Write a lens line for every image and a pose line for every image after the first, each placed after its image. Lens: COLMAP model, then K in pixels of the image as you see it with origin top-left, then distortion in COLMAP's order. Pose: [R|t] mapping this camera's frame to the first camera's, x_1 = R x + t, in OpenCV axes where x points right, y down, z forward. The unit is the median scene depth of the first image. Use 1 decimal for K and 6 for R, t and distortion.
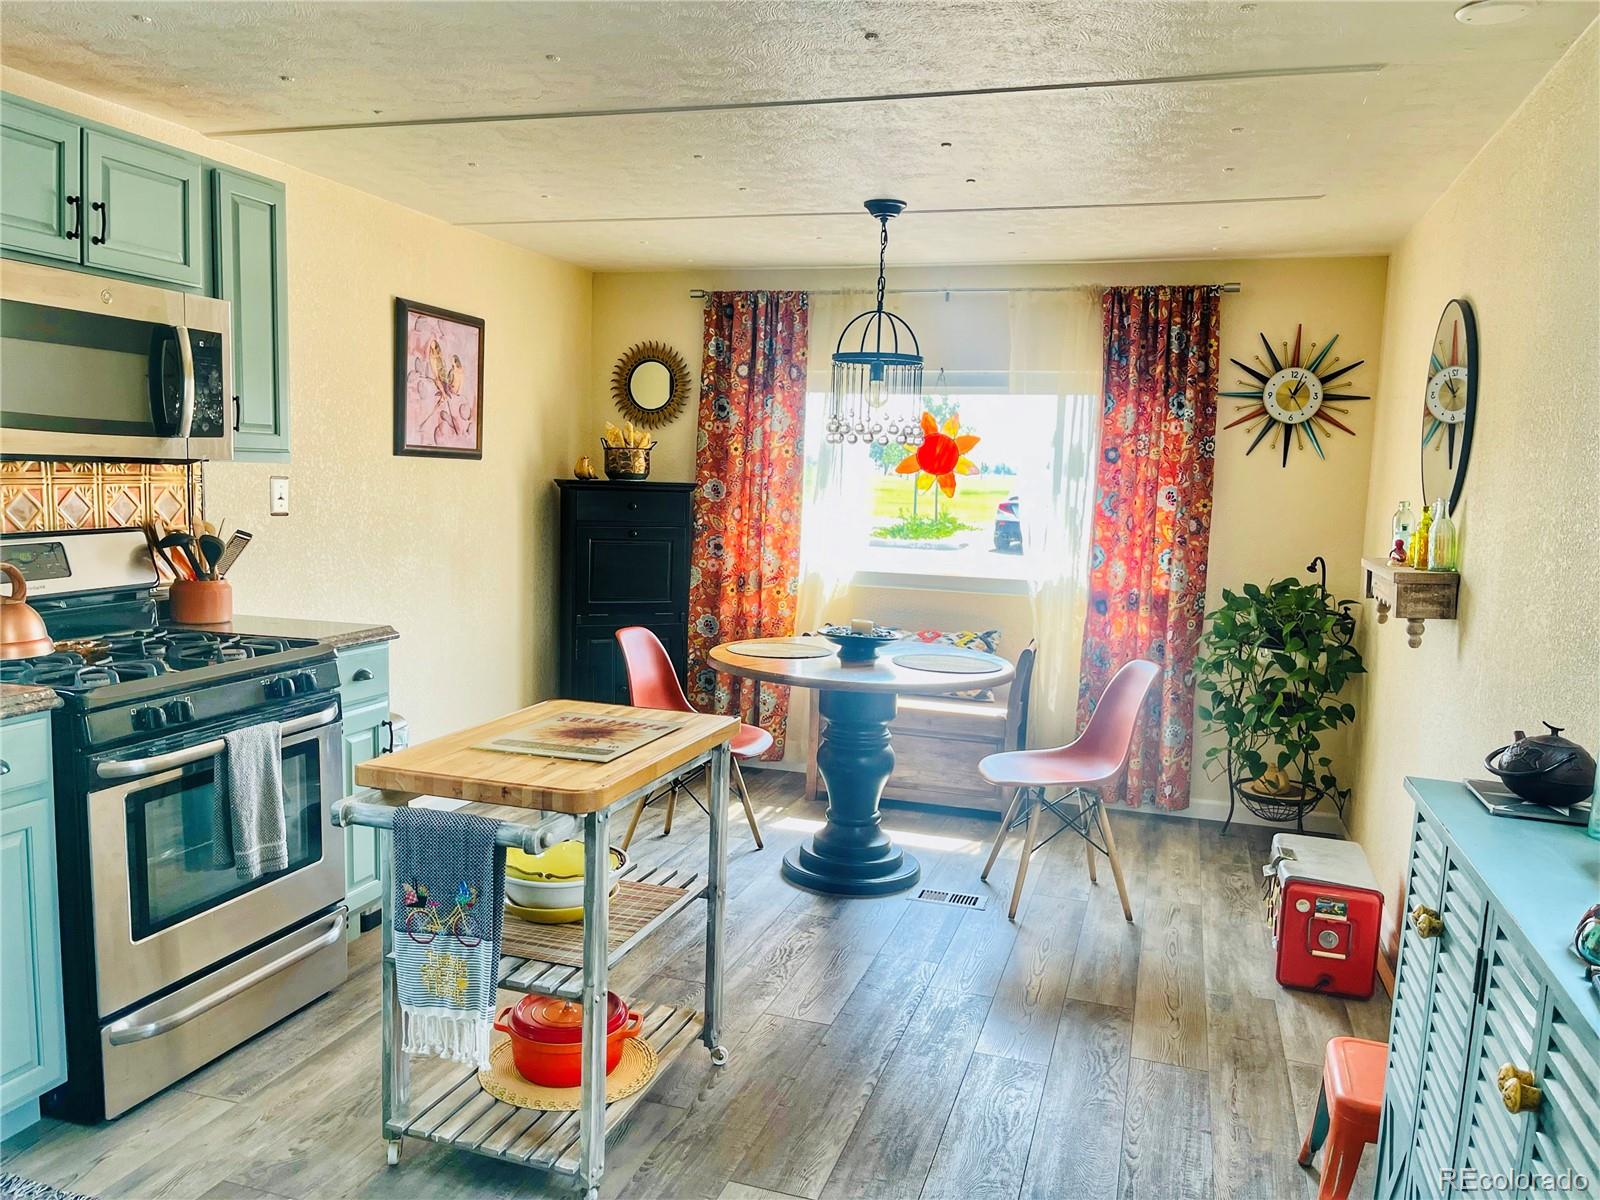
lens RADIAL K [[1218.3, 0, 799.8], [0, 1218.3, 604.3], [0, 0, 1]] dist [0.034738, 0.002395]
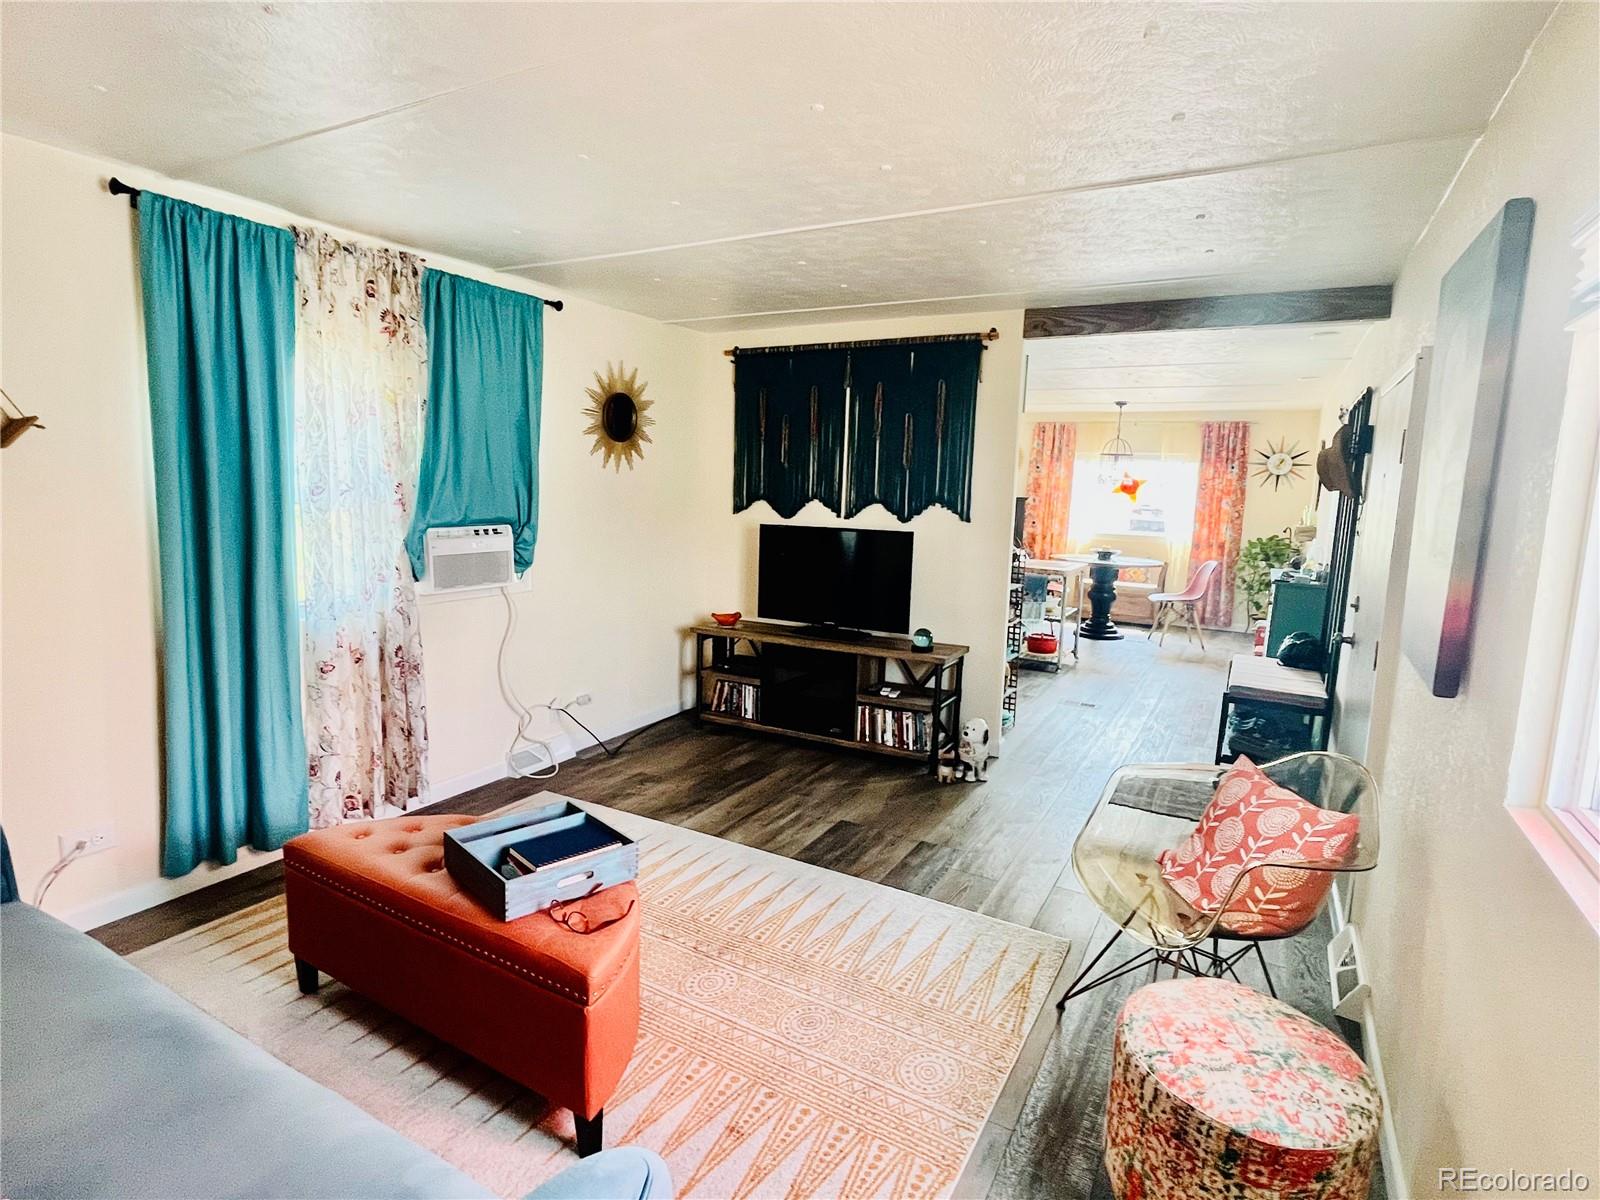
lens RADIAL K [[836.0, 0, 798.4], [0, 836.0, 595.8], [0, 0, 1]] dist [-0.001362, -0.000226]
pose [[0.979044, 0.027338, -0.201804, -0.217326], [-0.023679, 0.999509, 0.020521, 0.090618], [0.202266, -0.015313, 0.979211, -0.897226]]
